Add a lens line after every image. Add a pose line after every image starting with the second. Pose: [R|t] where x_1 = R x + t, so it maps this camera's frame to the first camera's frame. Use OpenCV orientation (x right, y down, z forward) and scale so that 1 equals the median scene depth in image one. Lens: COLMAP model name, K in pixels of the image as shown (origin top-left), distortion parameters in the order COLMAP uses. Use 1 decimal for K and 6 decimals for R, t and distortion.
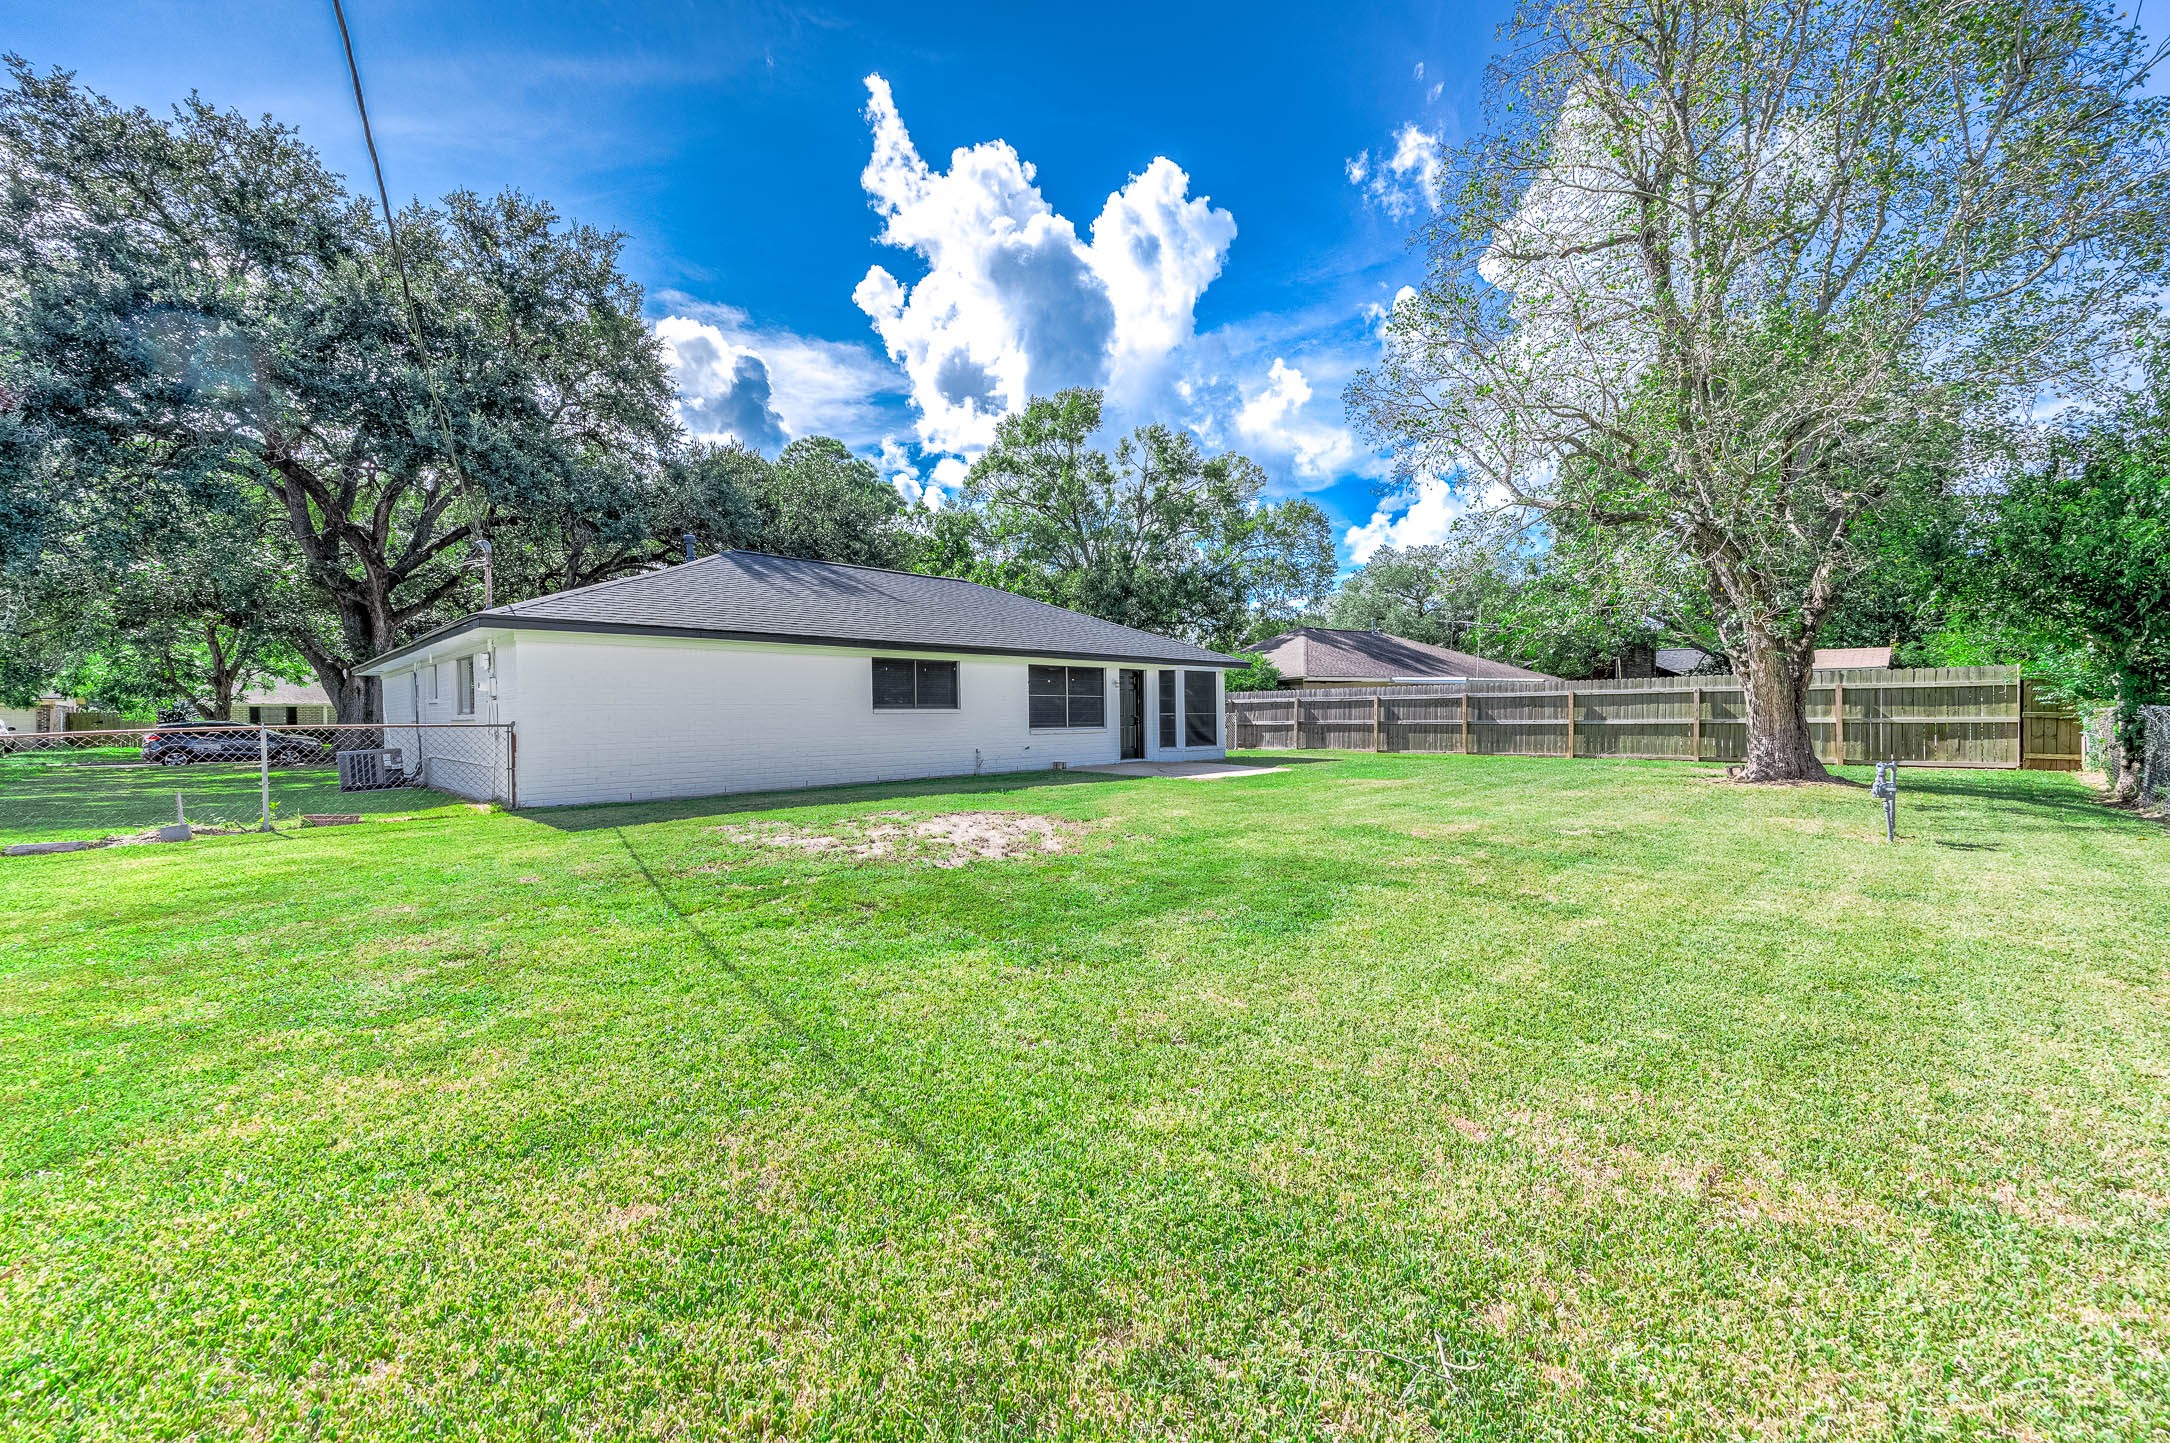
lens RADIAL K [[848.1, 0, 1080.1], [0, 848.1, 723.2], [0, 0, 1]] dist [0.008930, 0.000164]
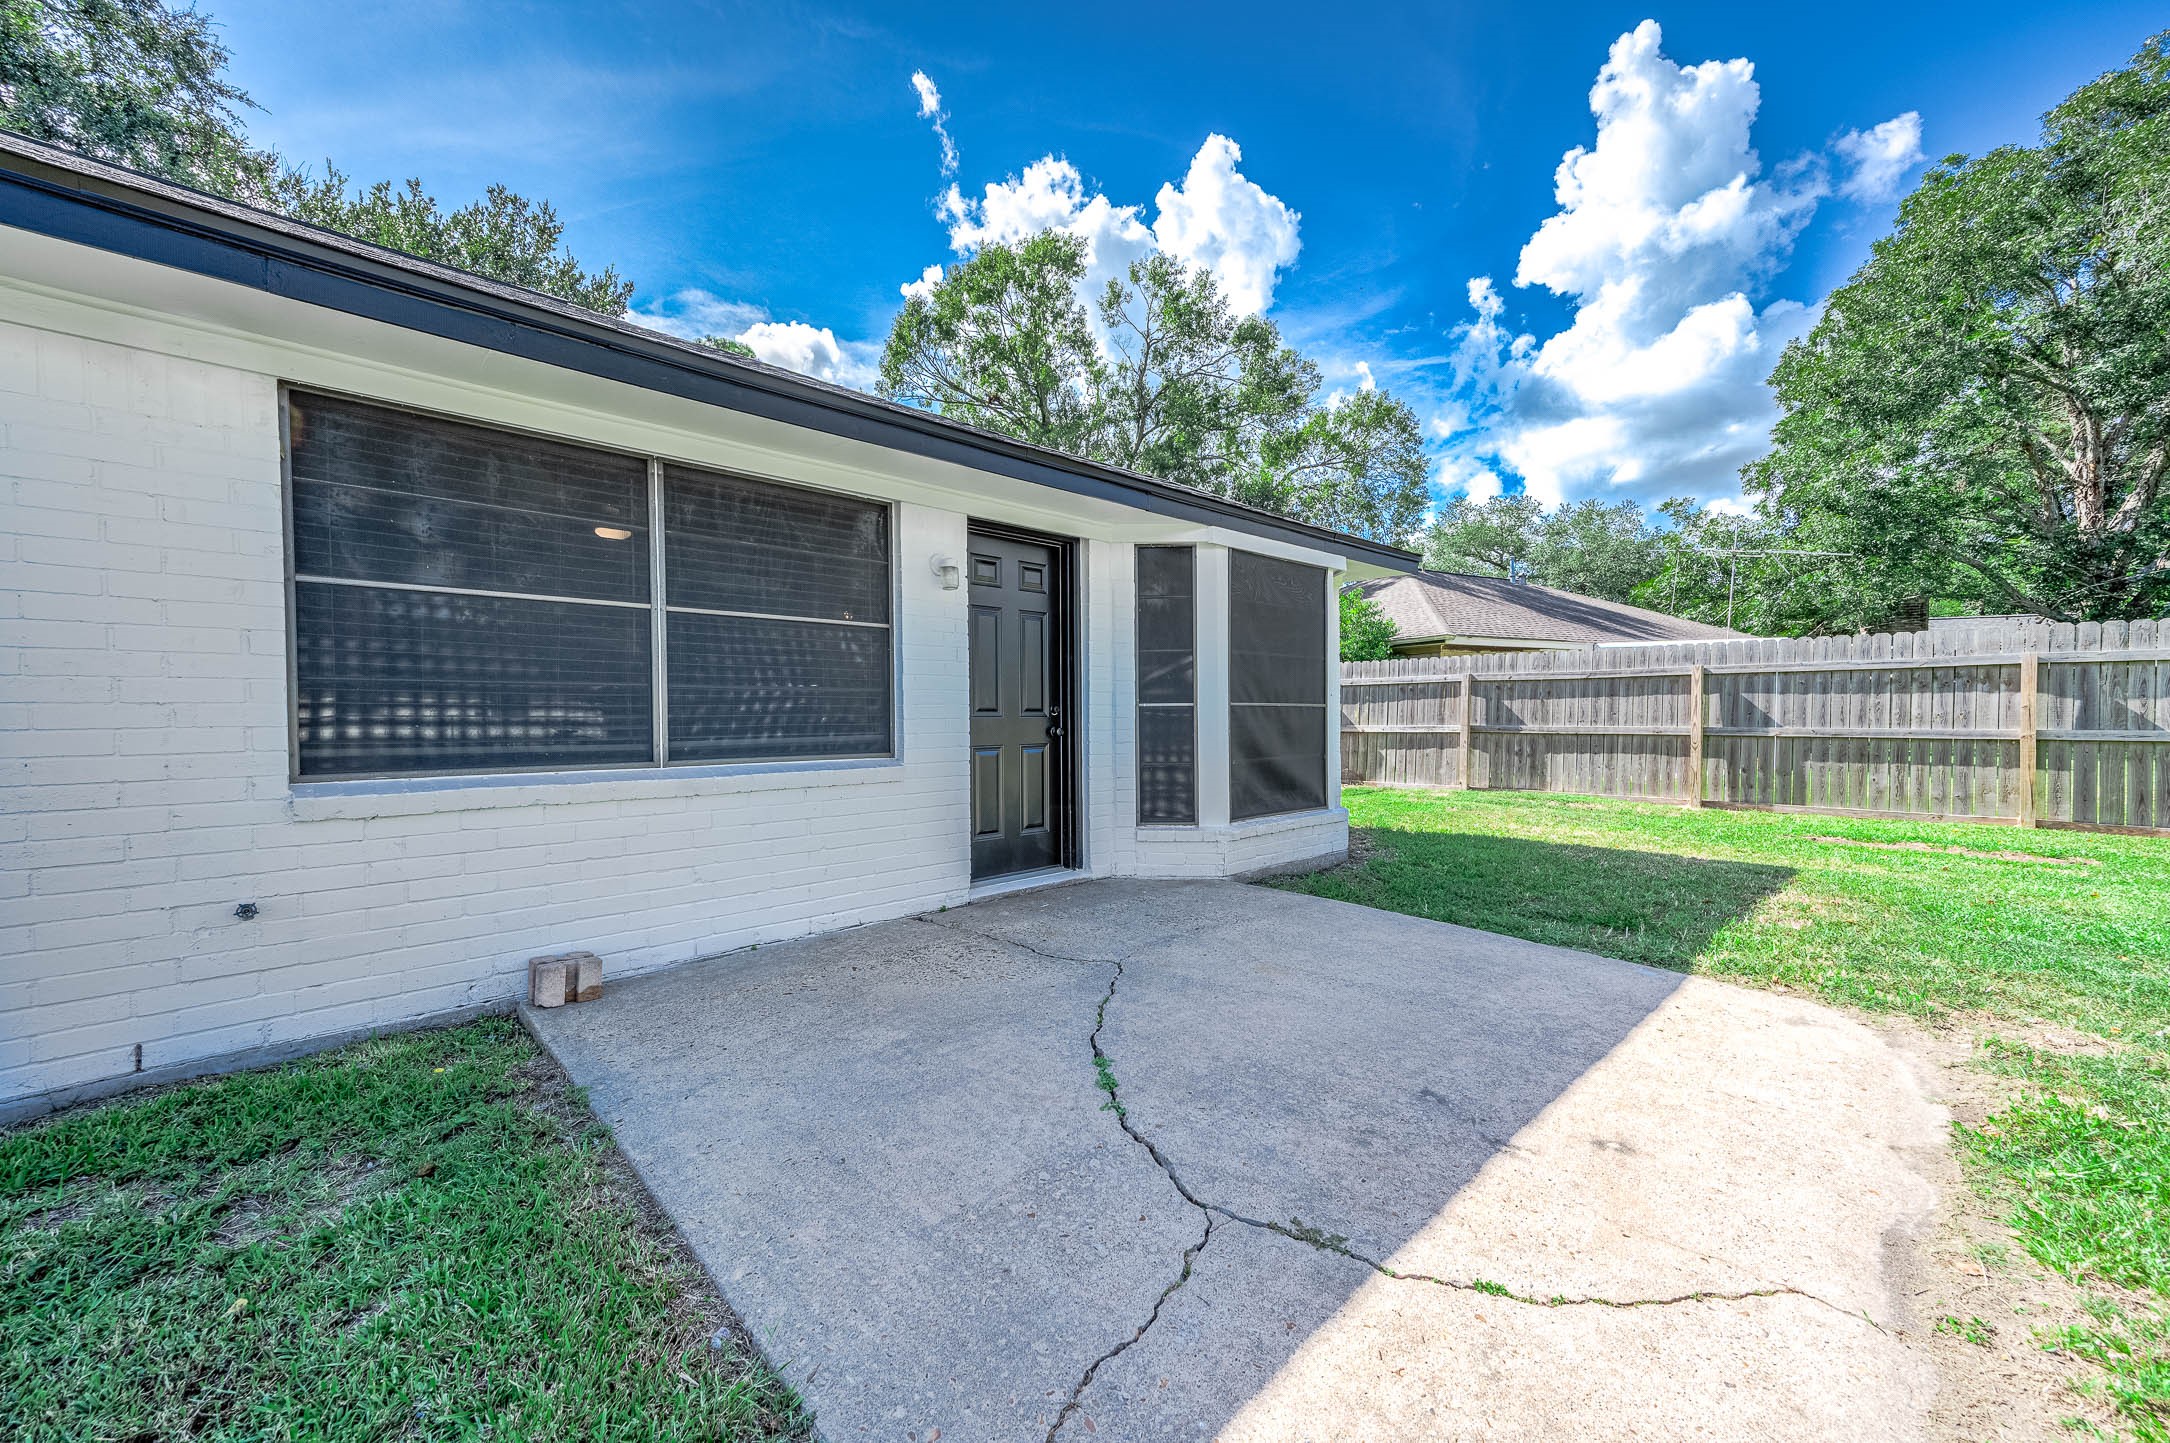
lens RADIAL K [[848.1, 0, 1080.1], [0, 848.1, 723.2], [0, 0, 1]] dist [0.008930, 0.000164]
pose [[0.999849, 0.003779, -0.016938, 0.071207], [-0.003711, 0.999985, 0.004071, -0.005325], [0.016953, -0.004008, 0.999848, 0.646832]]
